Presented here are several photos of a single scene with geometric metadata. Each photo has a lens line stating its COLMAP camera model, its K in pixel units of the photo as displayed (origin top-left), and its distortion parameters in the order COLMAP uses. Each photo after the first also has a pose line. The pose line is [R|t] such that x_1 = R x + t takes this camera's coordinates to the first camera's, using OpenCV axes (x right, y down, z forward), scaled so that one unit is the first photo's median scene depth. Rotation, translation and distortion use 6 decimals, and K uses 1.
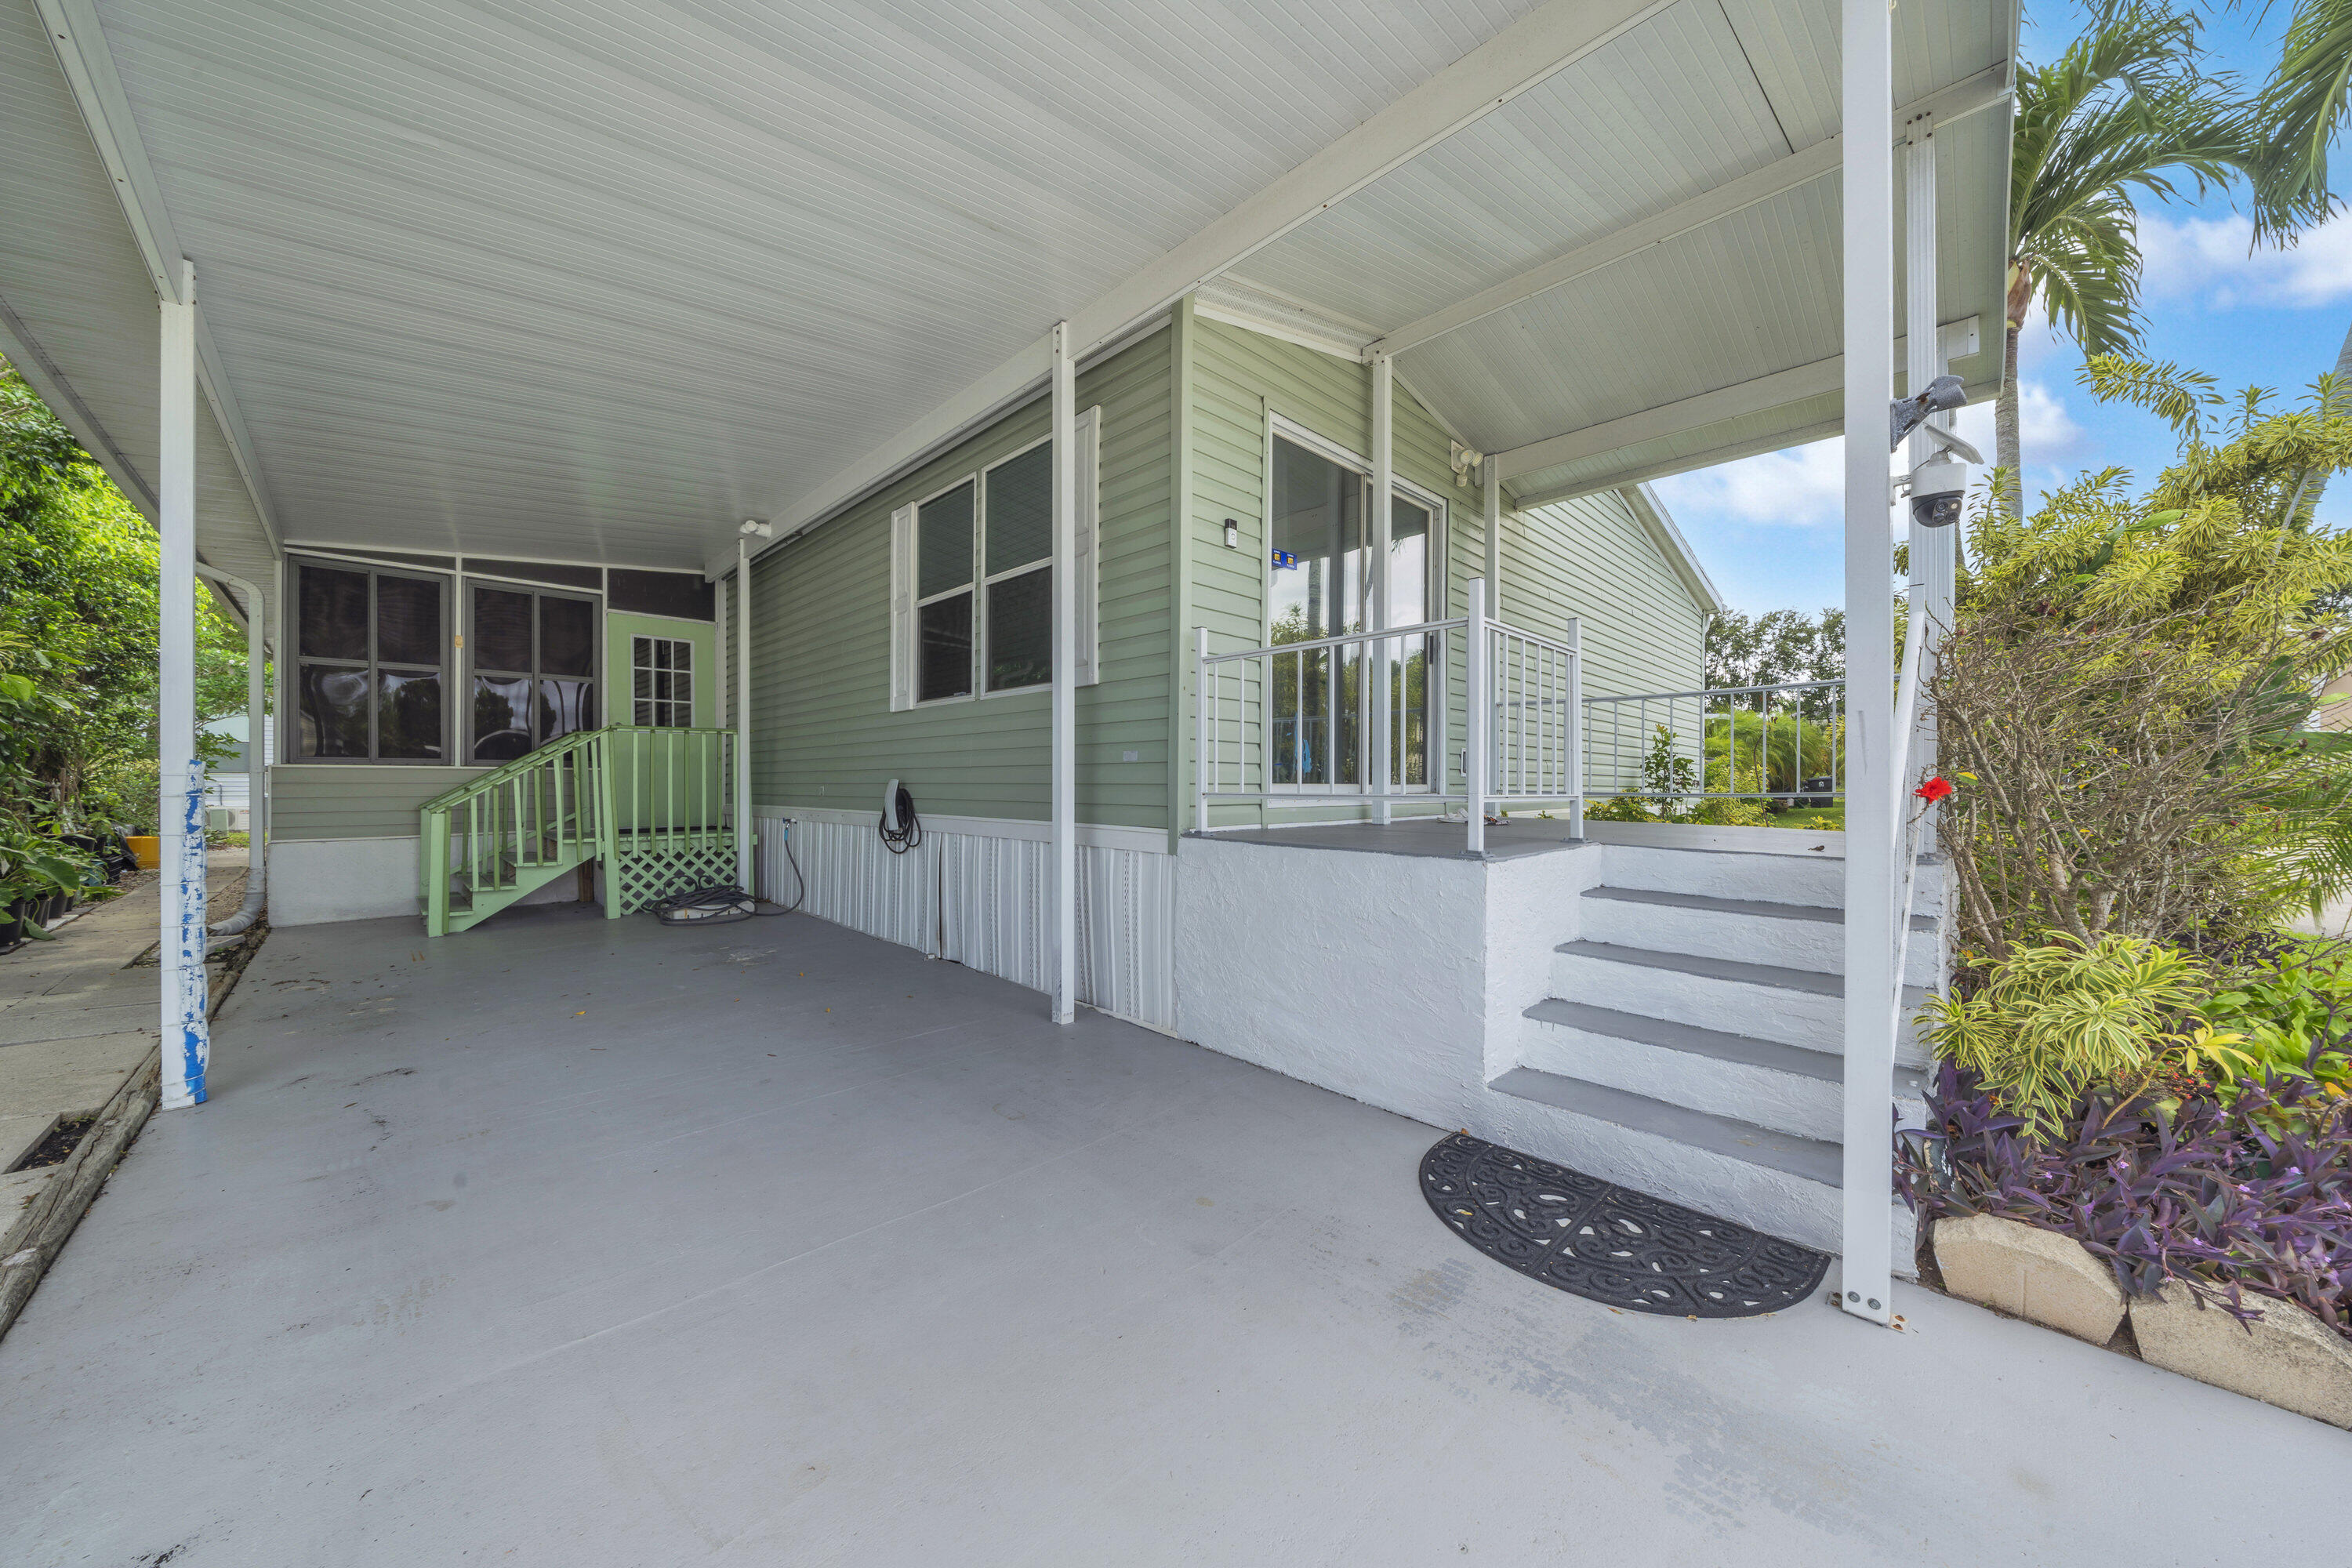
lens RADIAL K [[803.9, 0, 1170.0], [0, 803.9, 788.1], [0, 0, 1]] dist [-0.001126, -0.000009]
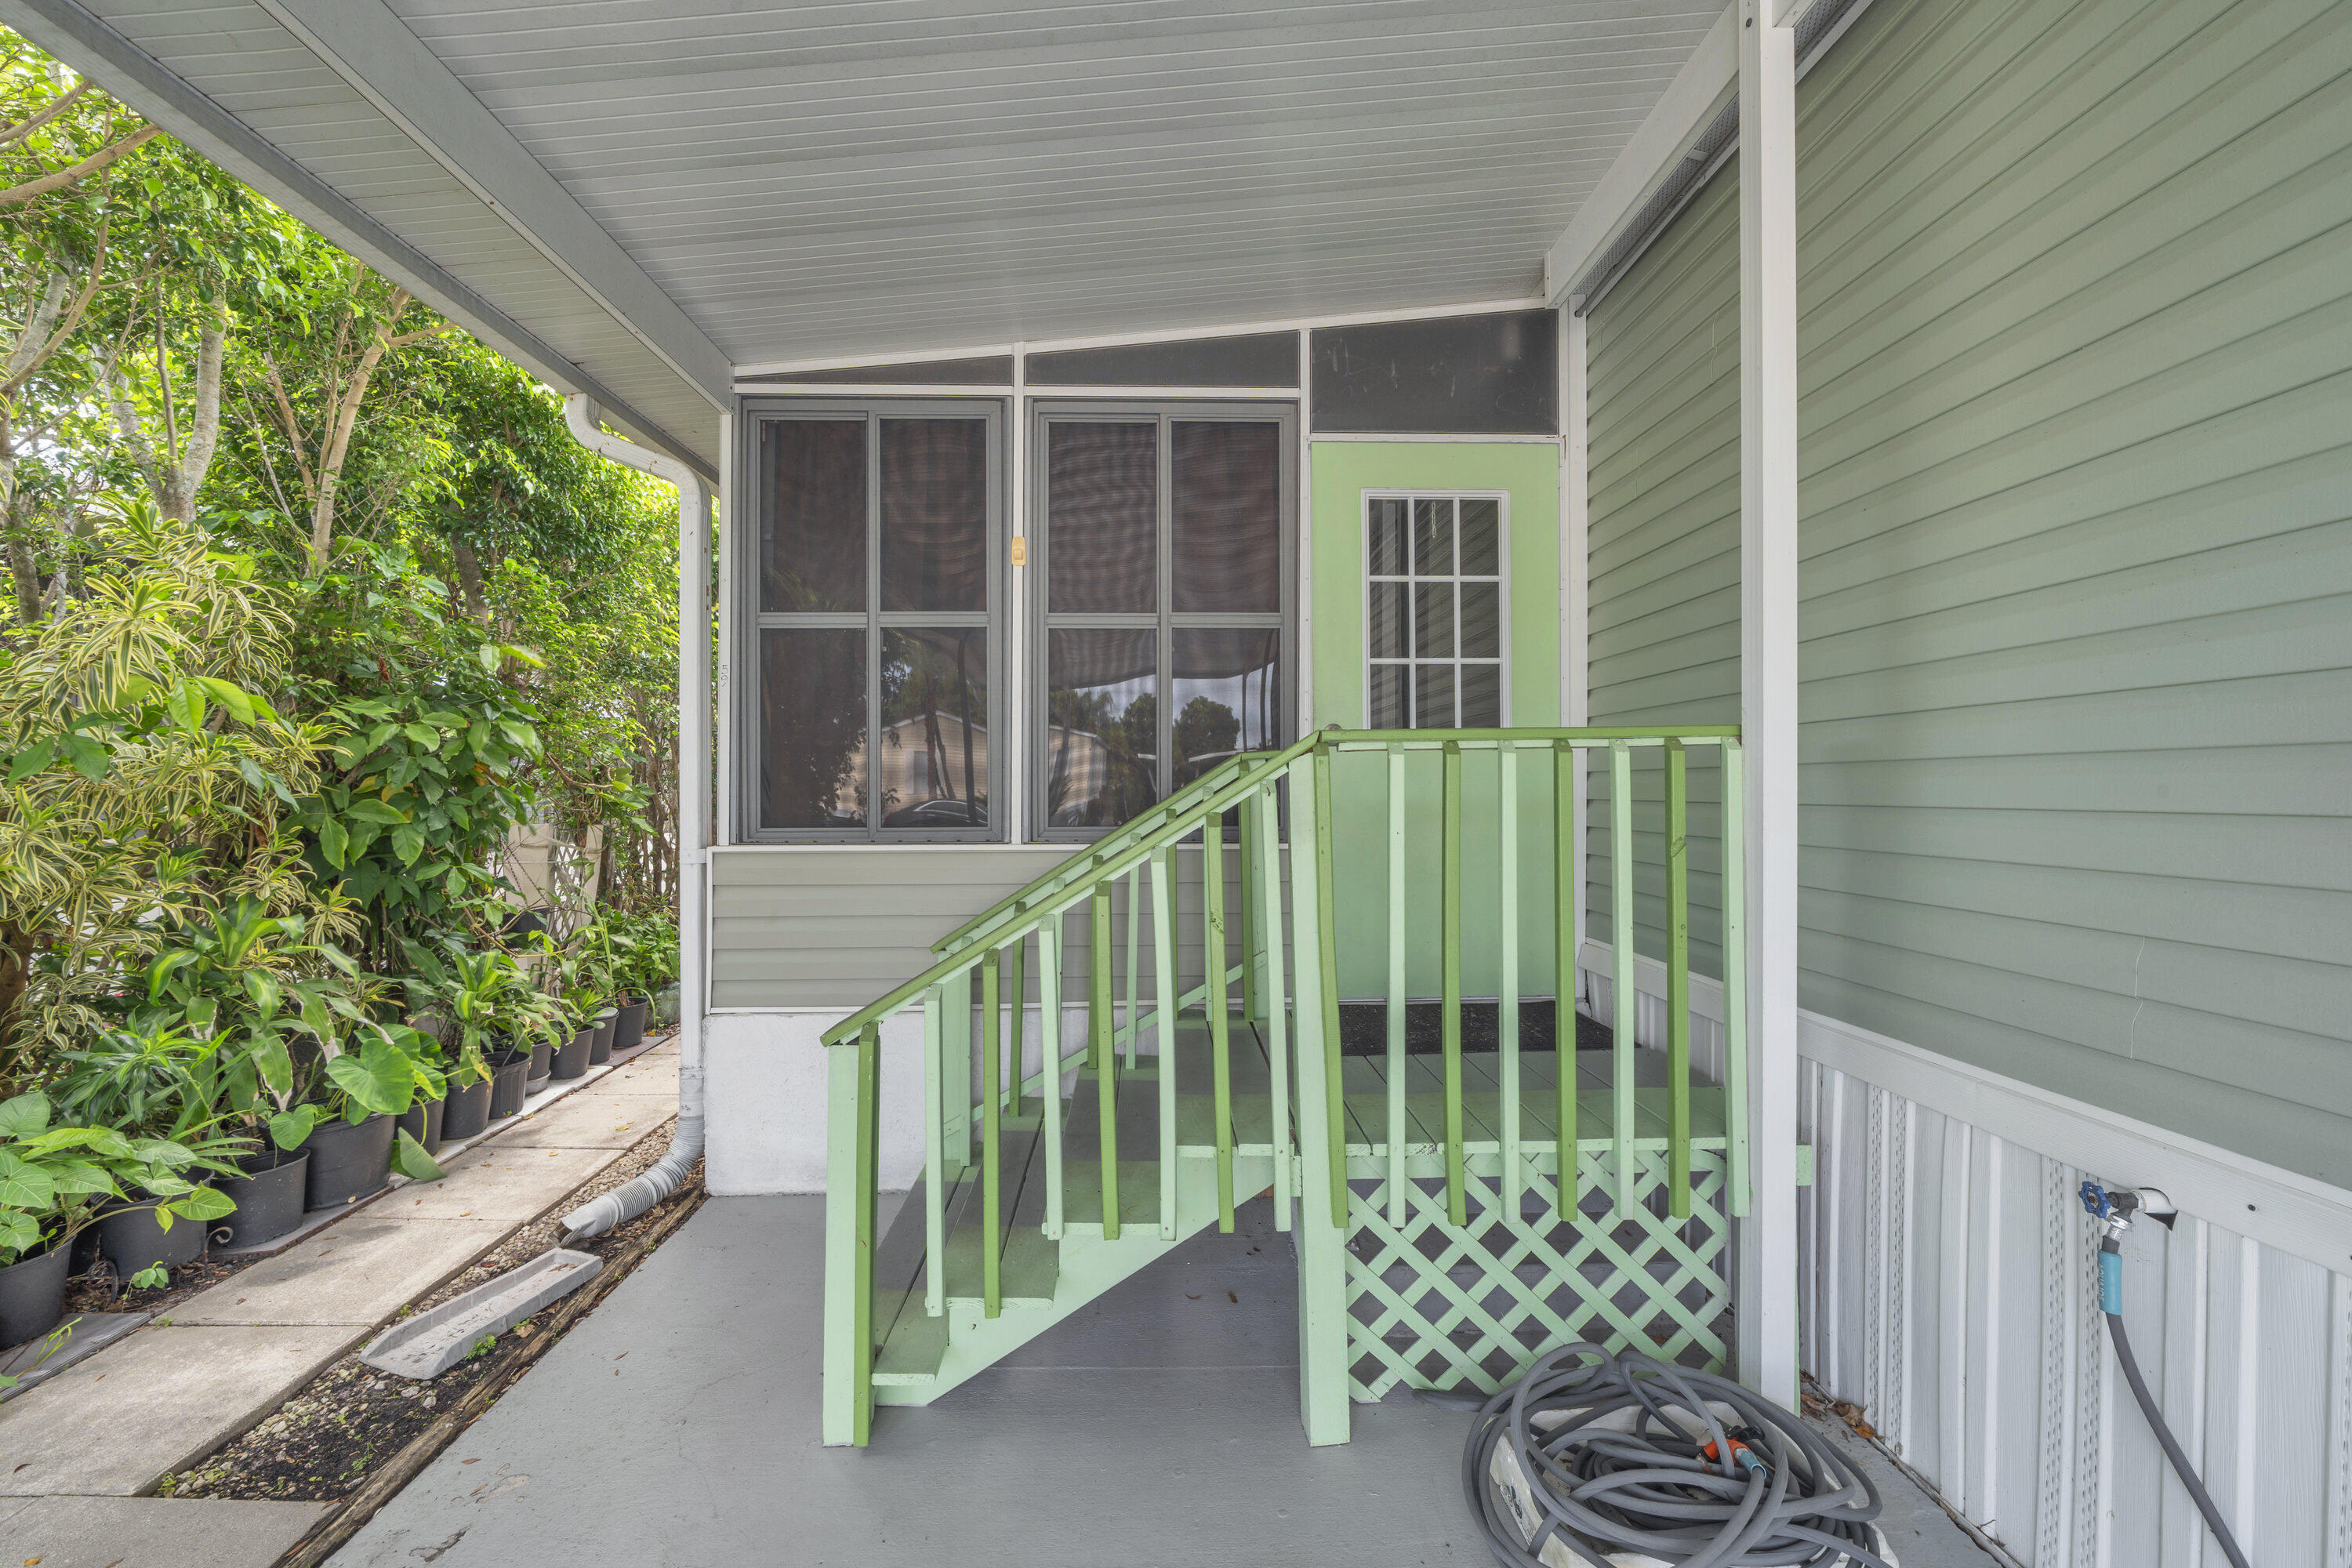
lens RADIAL K [[803.9, 0, 1170.0], [0, 803.9, 788.1], [0, 0, 1]] dist [-0.001126, -0.000009]
pose [[0.713833, -0.006365, -0.700287, -0.516291], [-0.007011, 0.999844, -0.016235, -0.049993], [0.700281, 0.016499, 0.713676, 0.733217]]
